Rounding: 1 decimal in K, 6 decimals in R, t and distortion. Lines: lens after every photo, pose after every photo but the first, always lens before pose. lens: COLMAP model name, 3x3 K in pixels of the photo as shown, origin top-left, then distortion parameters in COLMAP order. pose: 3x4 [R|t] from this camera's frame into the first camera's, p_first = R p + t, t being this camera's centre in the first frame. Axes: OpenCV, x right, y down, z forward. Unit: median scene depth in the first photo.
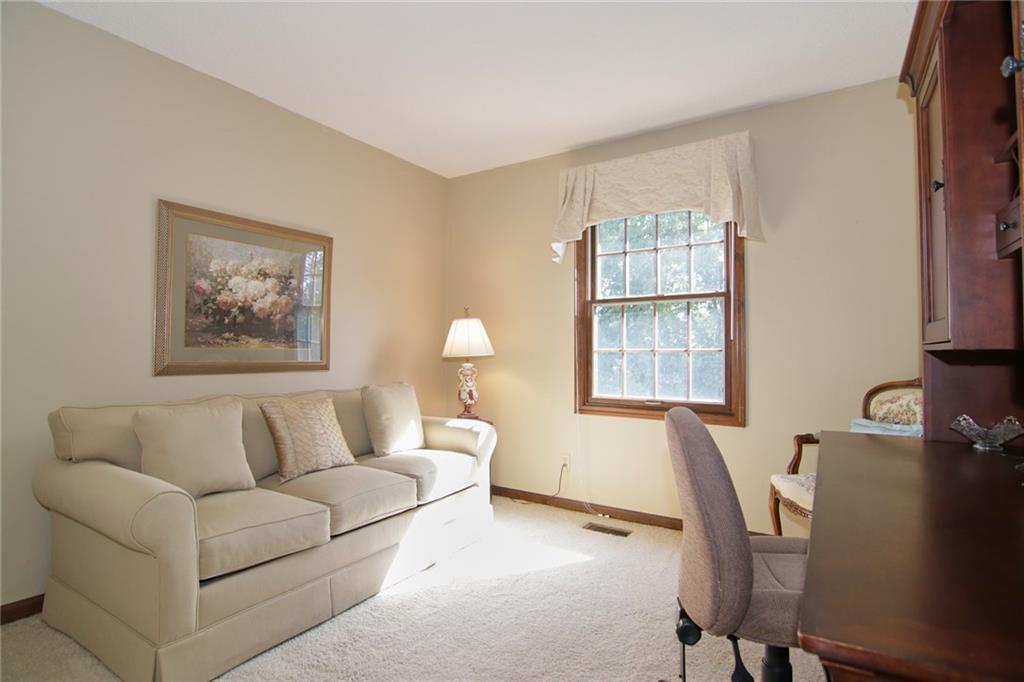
lens RADIAL K [[521.4, 0, 508.1], [0, 521.4, 337.3], [0, 0, 1]] dist [-0.008953, -0.005648]
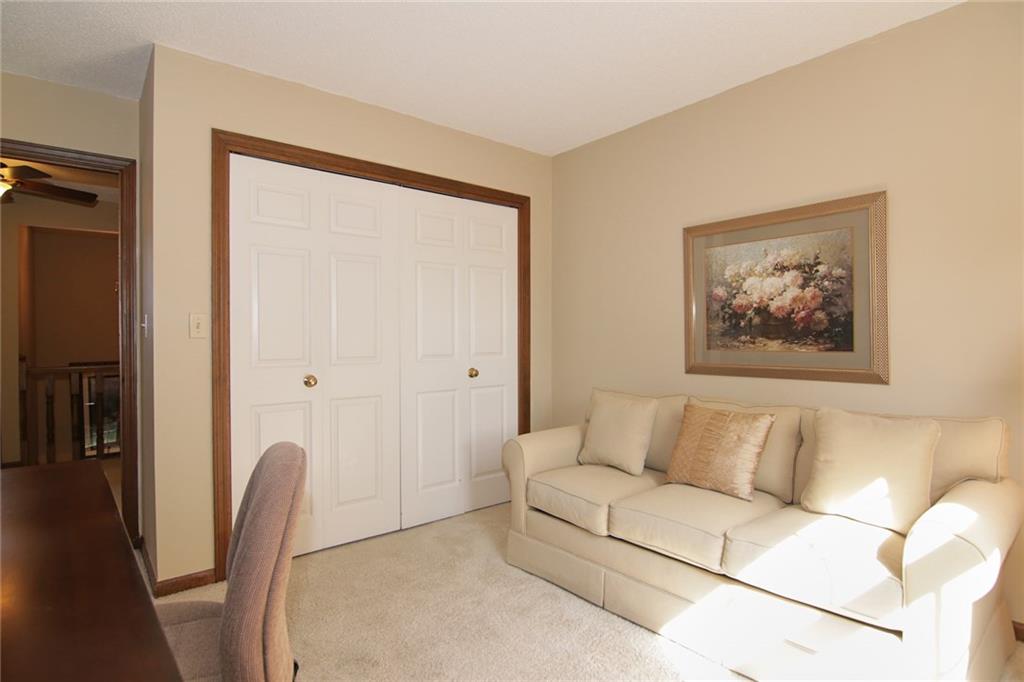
lens RADIAL K [[521.4, 0, 508.7], [0, 521.4, 343.3], [0, 0, 1]] dist [-0.008953, -0.005648]
pose [[-0.292880, 0.004934, -0.956136, 0.549637], [0.032683, 0.999454, -0.004854, -0.003785], [0.955590, -0.032671, -0.292882, 0.855579]]
